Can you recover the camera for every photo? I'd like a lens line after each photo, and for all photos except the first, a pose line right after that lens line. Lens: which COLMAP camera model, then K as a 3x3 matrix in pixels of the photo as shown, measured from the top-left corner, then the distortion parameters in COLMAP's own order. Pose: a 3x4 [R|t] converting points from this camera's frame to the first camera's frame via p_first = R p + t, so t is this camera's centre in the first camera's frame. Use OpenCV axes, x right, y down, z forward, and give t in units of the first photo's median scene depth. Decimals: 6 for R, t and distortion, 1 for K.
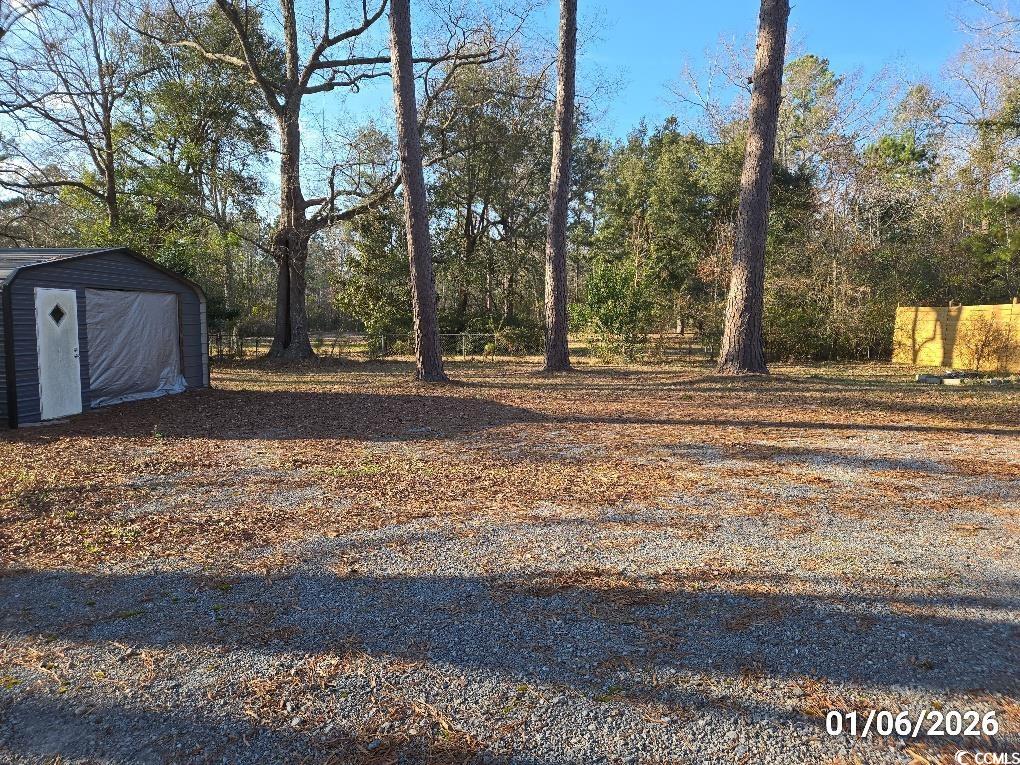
lens RADIAL K [[683.6, 0, 510.1], [0, 683.6, 382.9], [0, 0, 1]] dist [0.046489, -0.011572]
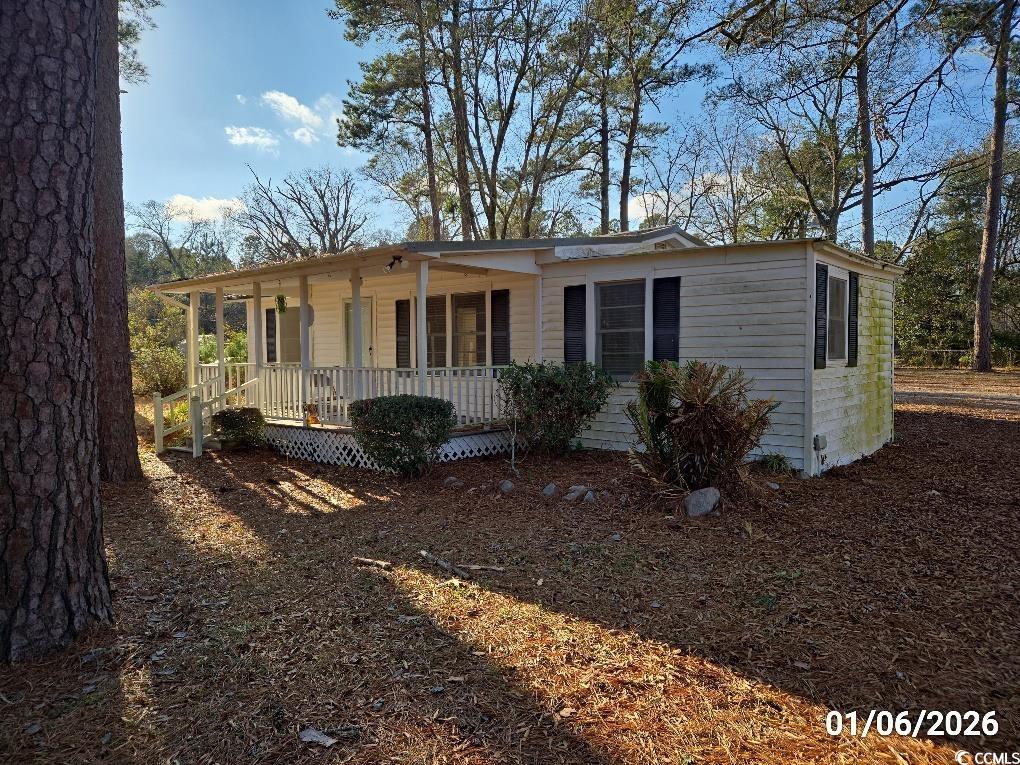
lens RADIAL K [[683.6, 0, 510.3], [0, 683.6, 381.2], [0, 0, 1]] dist [0.046489, -0.011572]
pose [[0.684530, 0.028961, -0.728409, 0.420136], [-0.042564, 0.999094, -0.000278, 0.046652], [0.727741, 0.031194, 0.685142, -0.805594]]
